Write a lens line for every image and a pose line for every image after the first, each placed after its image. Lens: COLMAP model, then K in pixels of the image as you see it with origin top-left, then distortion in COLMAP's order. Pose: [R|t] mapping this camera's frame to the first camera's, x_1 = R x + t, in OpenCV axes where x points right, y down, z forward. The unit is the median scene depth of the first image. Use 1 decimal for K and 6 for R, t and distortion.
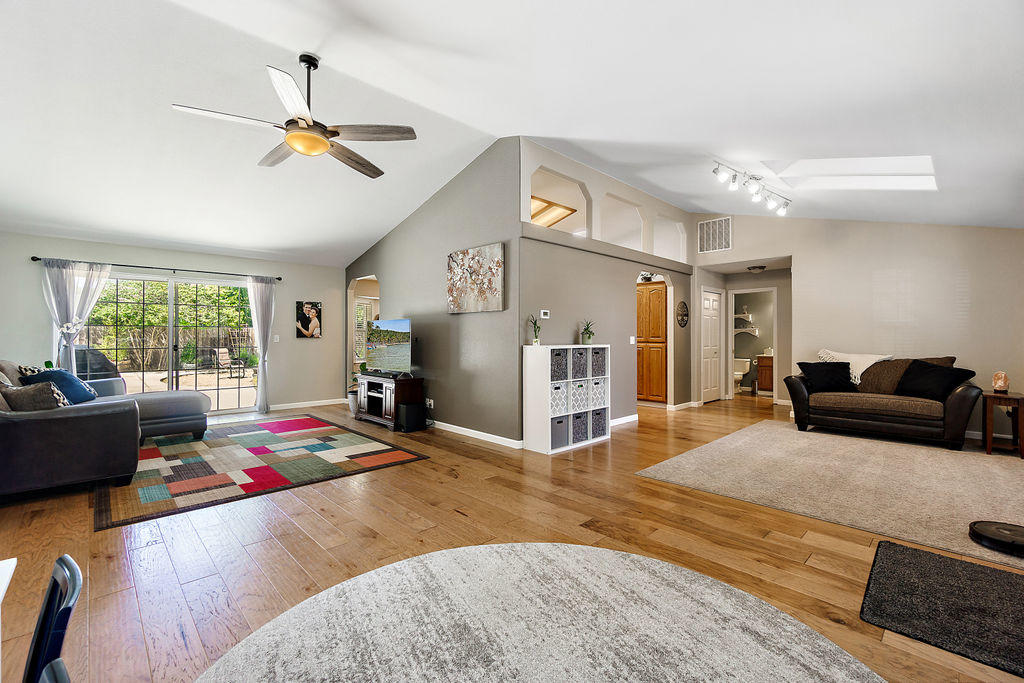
lens RADIAL K [[441.5, 0, 504.9], [0, 441.5, 333.7], [0, 0, 1]] dist [-0.002949, 0.000026]
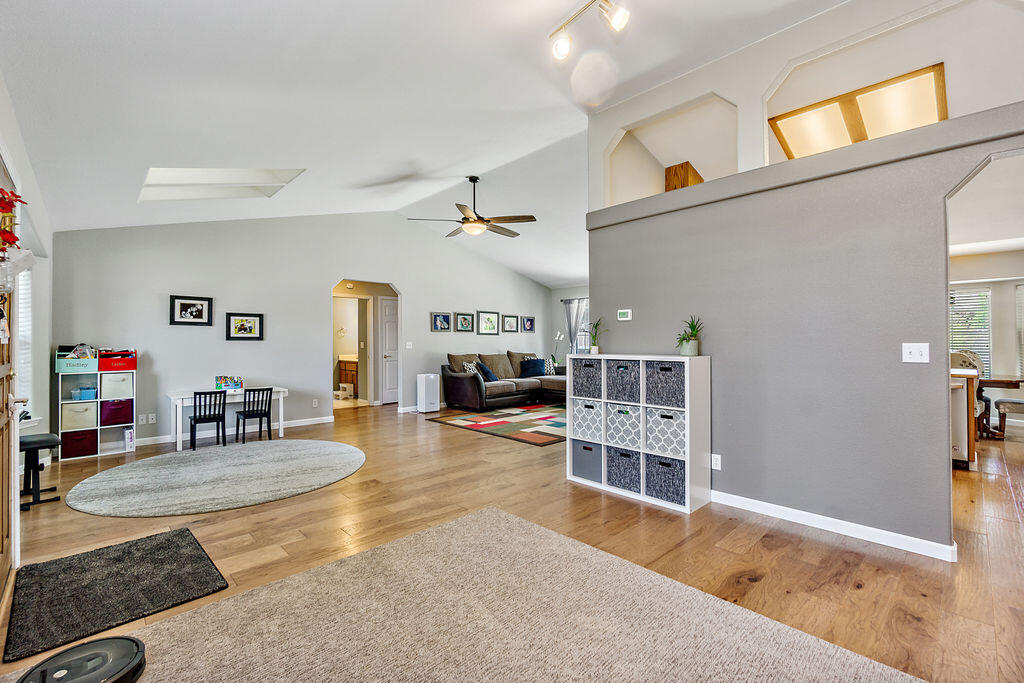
lens RADIAL K [[444.5, 0, 504.3], [0, 444.5, 337.1], [0, 0, 1]] dist [-0.001342, 0.000271]
pose [[-0.002270, -0.008343, -0.999963, 0.805939], [0.010496, 0.999910, -0.008366, -0.000235], [0.999942, -0.010515, -0.002183, 0.722552]]
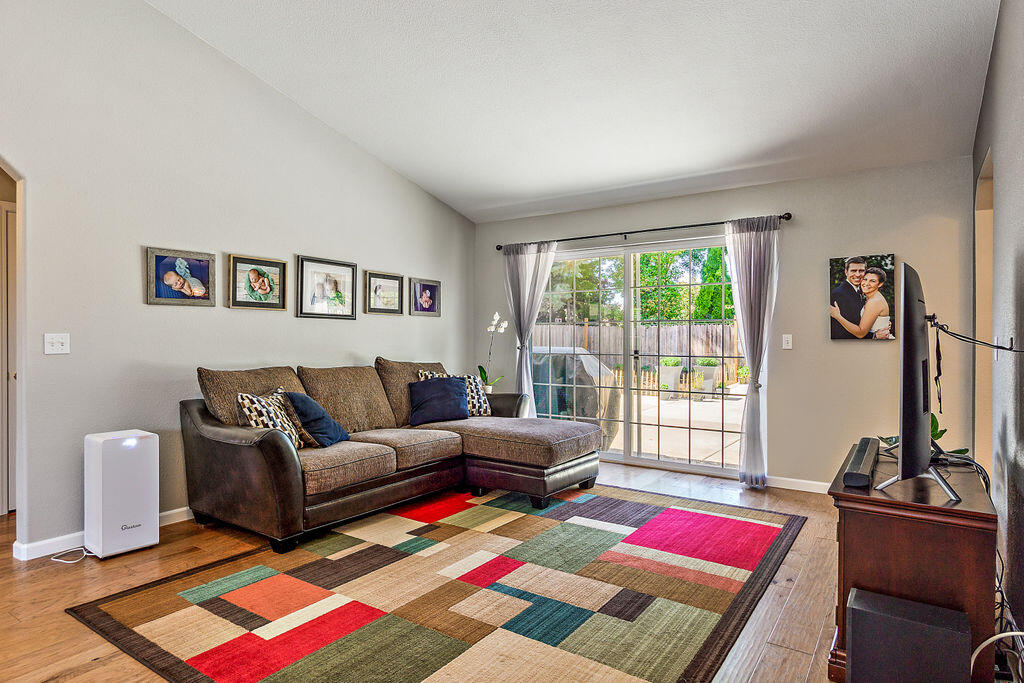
lens RADIAL K [[587.7, 0, 502.6], [0, 587.7, 337.4], [0, 0, 1]] dist [-0.001559, -0.000759]
pose [[0.202363, -0.001491, -0.979309, 0.066904], [0.005174, 0.999987, -0.000453, 0.007286], [0.979297, -0.004976, 0.202368, 0.737513]]
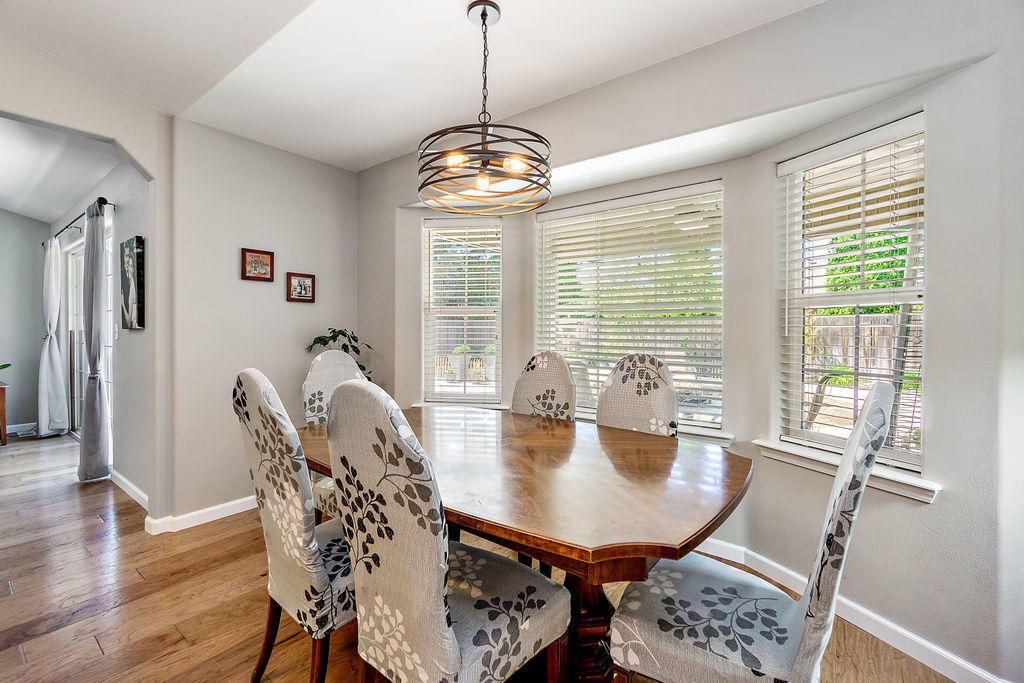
lens RADIAL K [[452.8, 0, 497.6], [0, 452.8, 334.7], [0, 0, 1]] dist [-0.001594, -0.000136]
pose [[0.143419, 0.007613, -0.989633, 0.018509], [0.002347, 0.999965, 0.008033, 0.015532], [0.989659, -0.003475, 0.143396, 1.738286]]
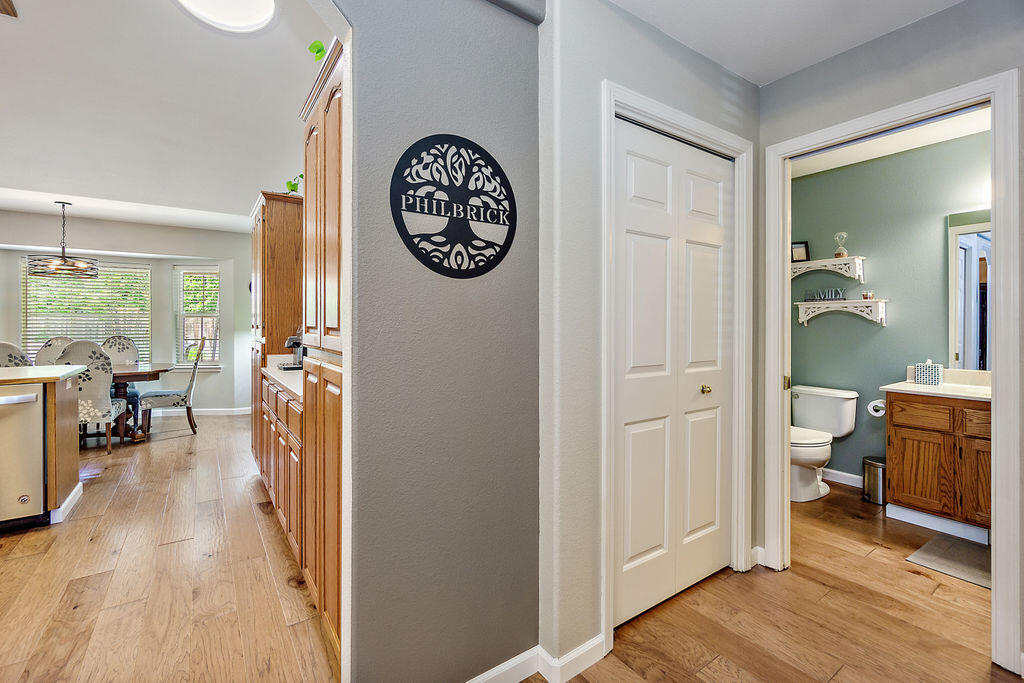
lens RADIAL K [[445.9, 0, 505.7], [0, 445.9, 324.0], [0, 0, 1]] dist [-0.002798, 0.000101]
pose [[0.987473, -0.001990, -0.157779, 0.614246], [0.003245, 0.999965, 0.007696, 0.005804], [0.157758, -0.008112, 0.987445, 1.110382]]
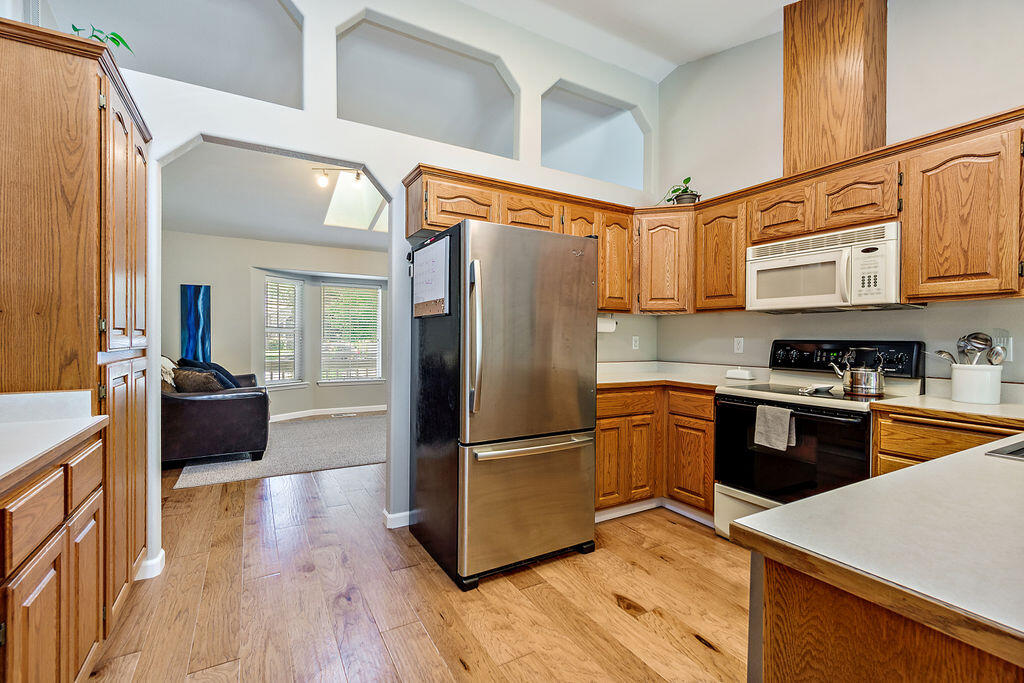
lens RADIAL K [[445.8, 0, 501.4], [0, 445.8, 341.5], [0, 0, 1]] dist [-0.000782, 0.000235]
pose [[-0.970180, -0.012443, 0.242067, 0.094961], [-0.012053, 0.999923, 0.003093, 0.015101], [-0.242087, 0.000084, -0.970255, 1.641842]]
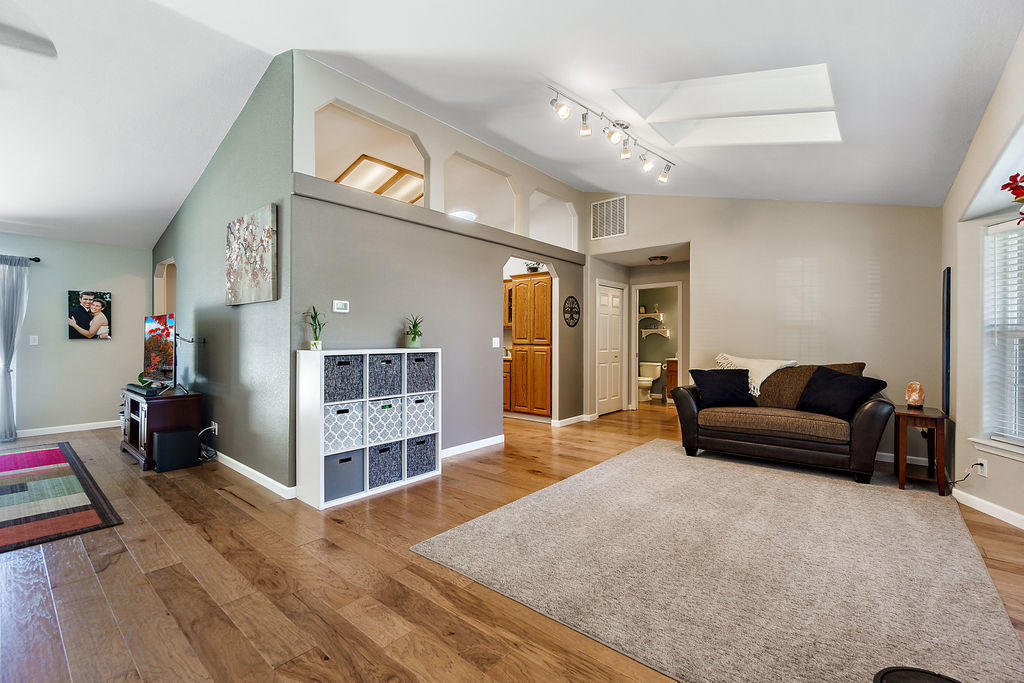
lens RADIAL K [[442.2, 0, 503.7], [0, 442.2, 336.7], [0, 0, 1]] dist [-0.004761, -0.000599]
pose [[0.994898, 0.001404, 0.100875, 0.257220], [-0.001743, 0.999993, 0.003271, 0.002151], [-0.100870, -0.003430, 0.994894, 0.238648]]
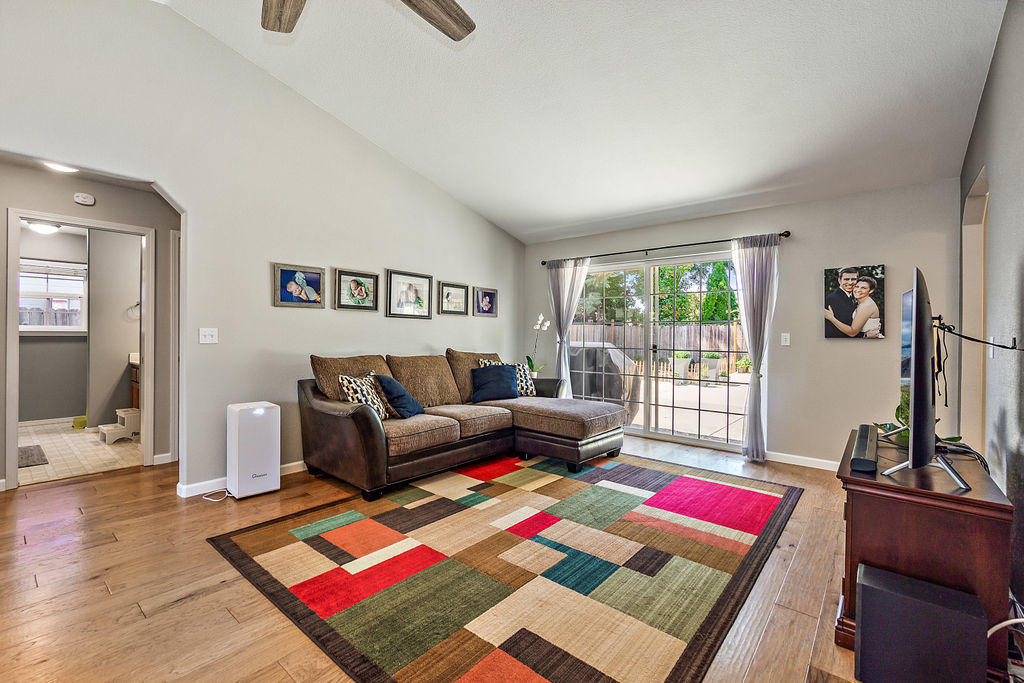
lens RADIAL K [[446.3, 0, 501.6], [0, 446.3, 334.4], [0, 0, 1]] dist [-0.008113, 0.000266]
pose [[0.101895, 0.001172, -0.994794, 0.030490], [-0.002854, 0.999996, 0.000886, 0.007466], [0.994791, 0.002748, 0.101898, 0.747988]]
